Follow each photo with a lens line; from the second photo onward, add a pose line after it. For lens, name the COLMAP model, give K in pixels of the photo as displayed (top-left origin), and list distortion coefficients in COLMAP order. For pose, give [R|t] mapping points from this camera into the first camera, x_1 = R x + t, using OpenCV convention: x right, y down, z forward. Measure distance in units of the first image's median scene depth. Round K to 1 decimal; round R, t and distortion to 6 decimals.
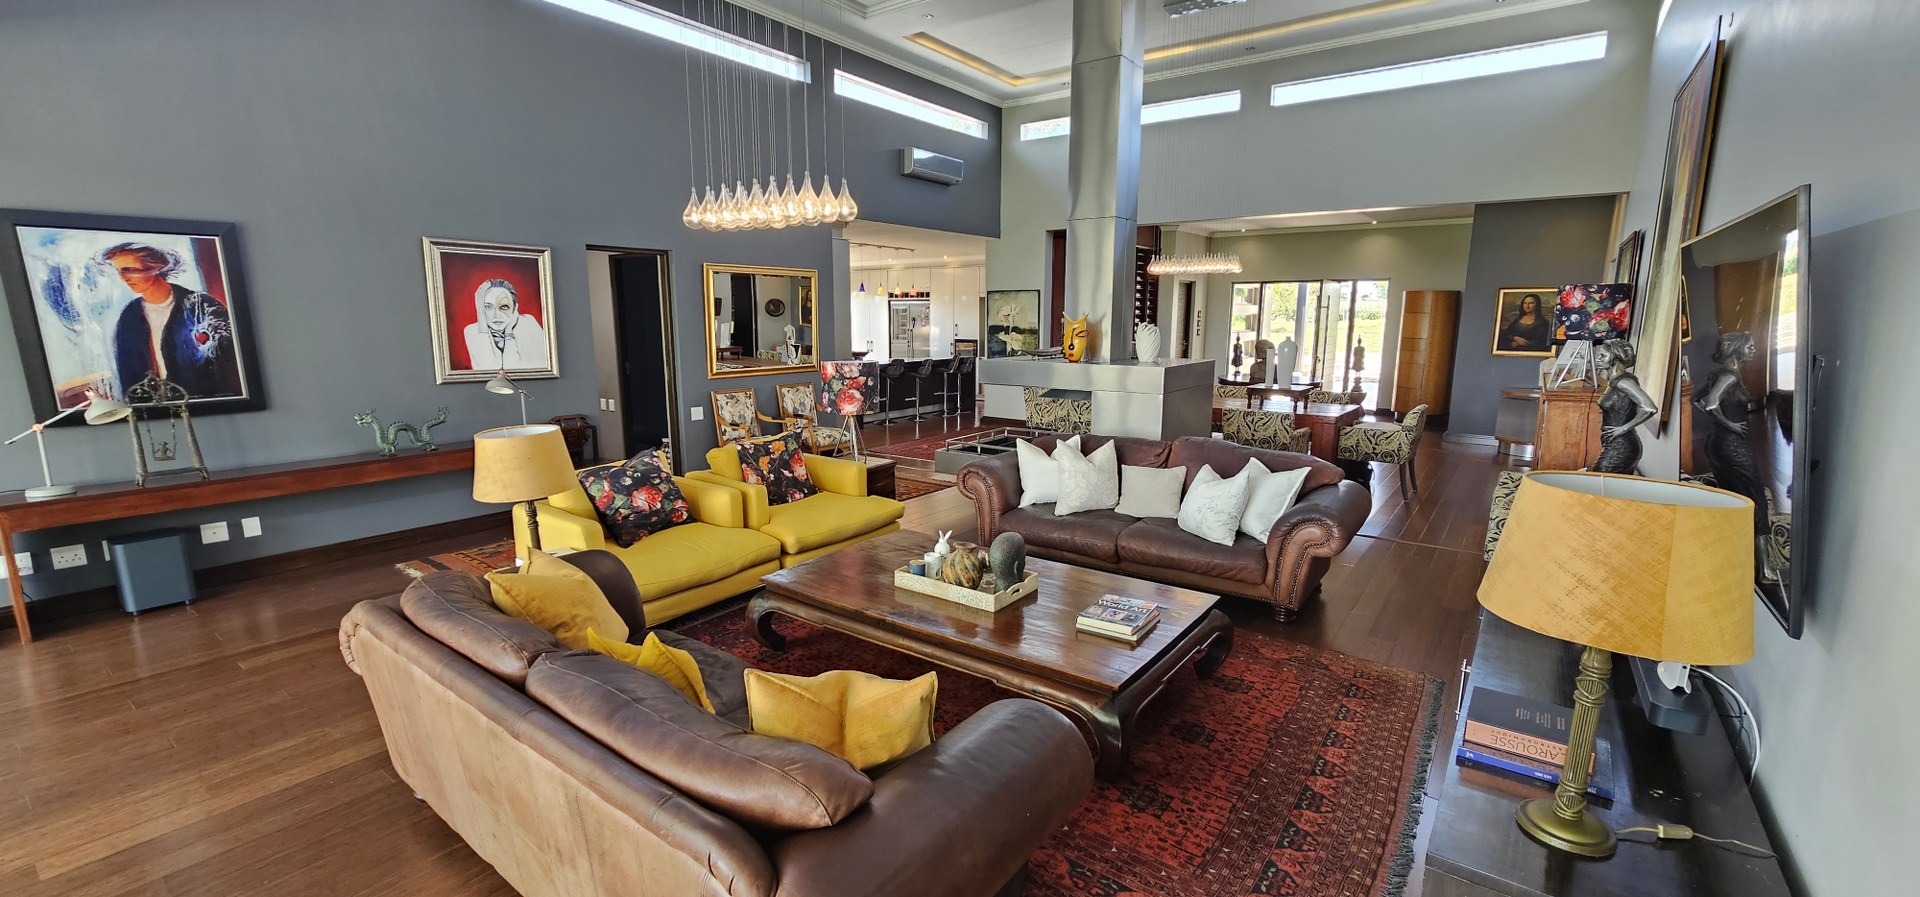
lens RADIAL K [[780.8, 0, 947.2], [0, 780.8, 459.5], [0, 0, 1]] dist [-0.004536, -0.000907]
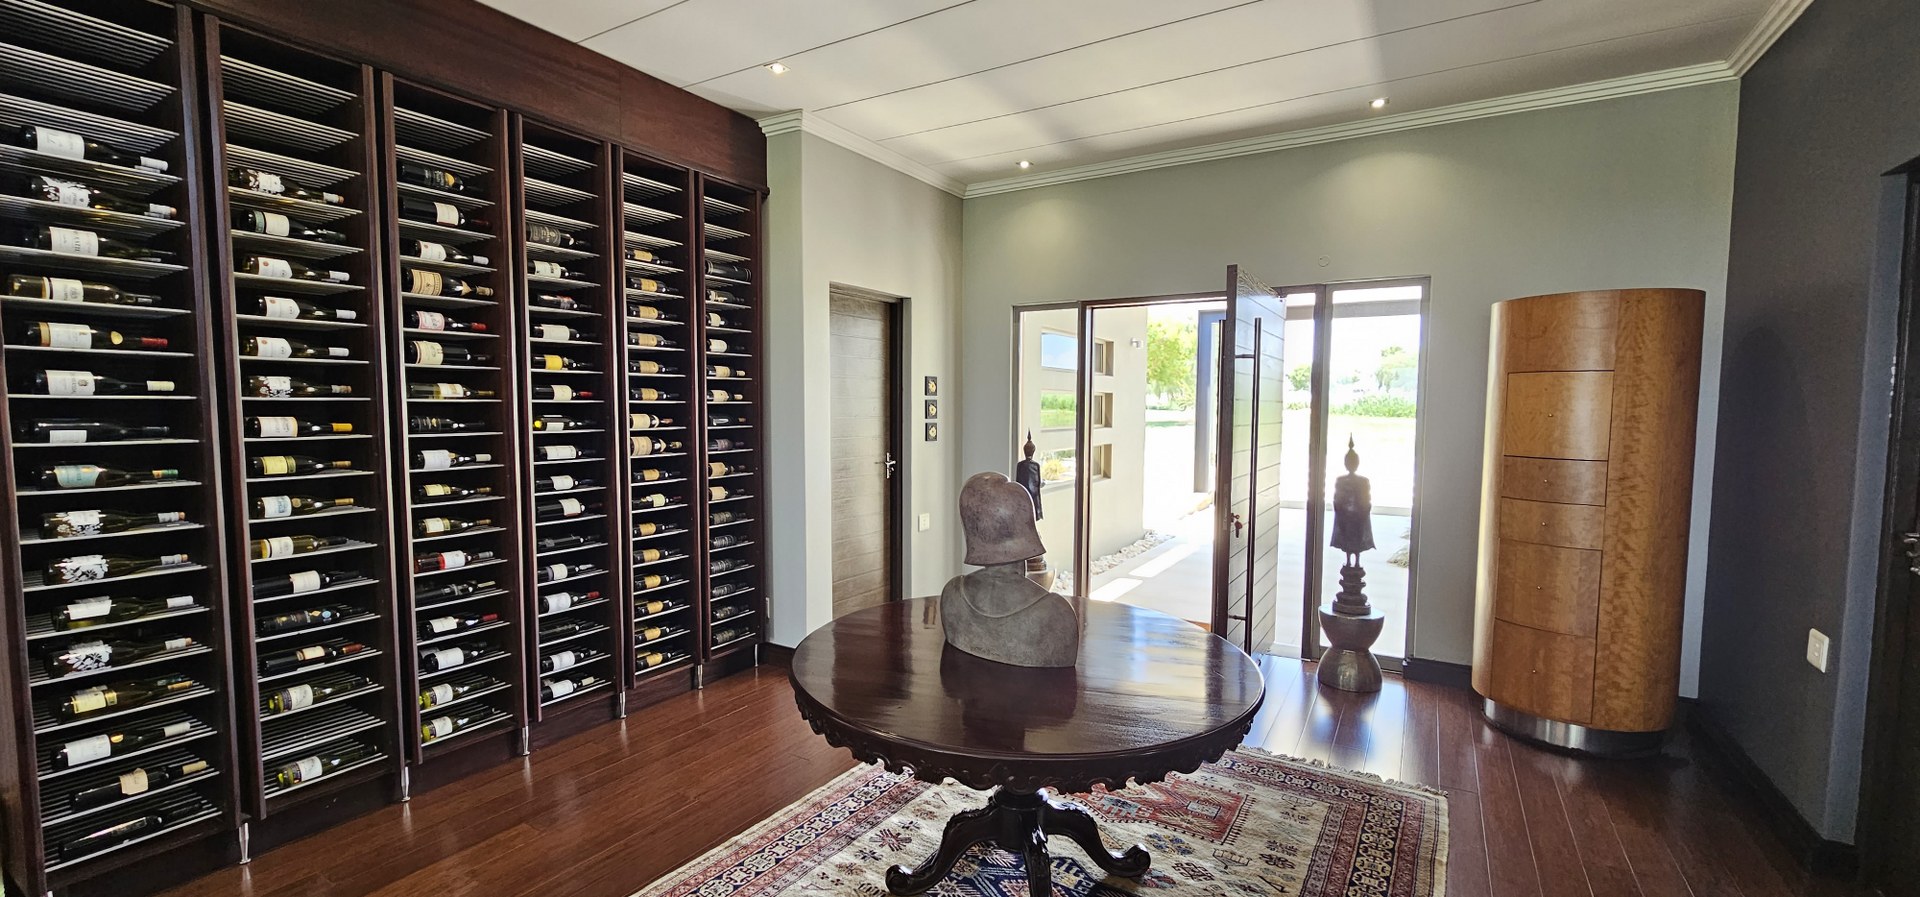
lens RADIAL K [[780.8, 0, 947.2], [0, 780.8, 459.5], [0, 0, 1]] dist [-0.004536, -0.000907]
pose [[0.996181, -0.002326, 0.087286, 0.339730], [0.012551, 0.993078, -0.116782, -0.119984], [-0.086410, 0.117432, 0.989314, 0.710375]]
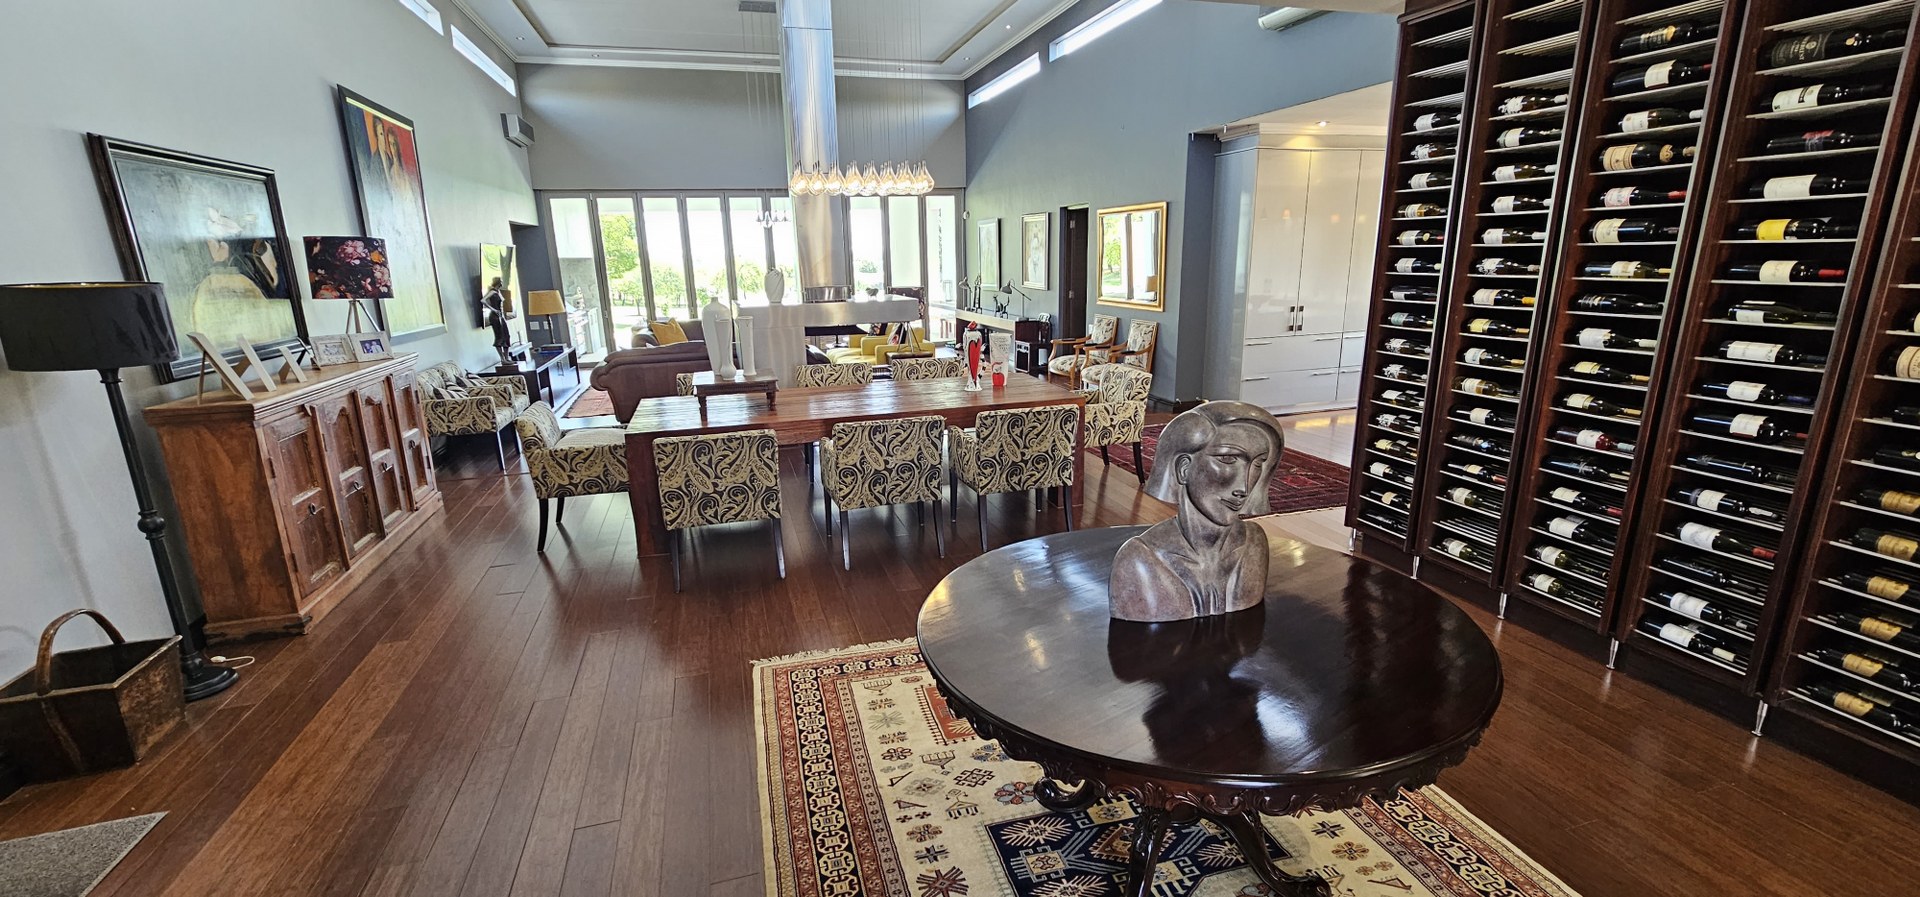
lens RADIAL K [[780.8, 0, 947.2], [0, 780.8, 459.5], [0, 0, 1]] dist [-0.004536, -0.000907]
pose [[-0.598539, 0.219024, -0.770571, 0.527720], [-0.123582, 0.925139, 0.358950, -0.178711], [0.791504, 0.310074, -0.526664, 0.946668]]
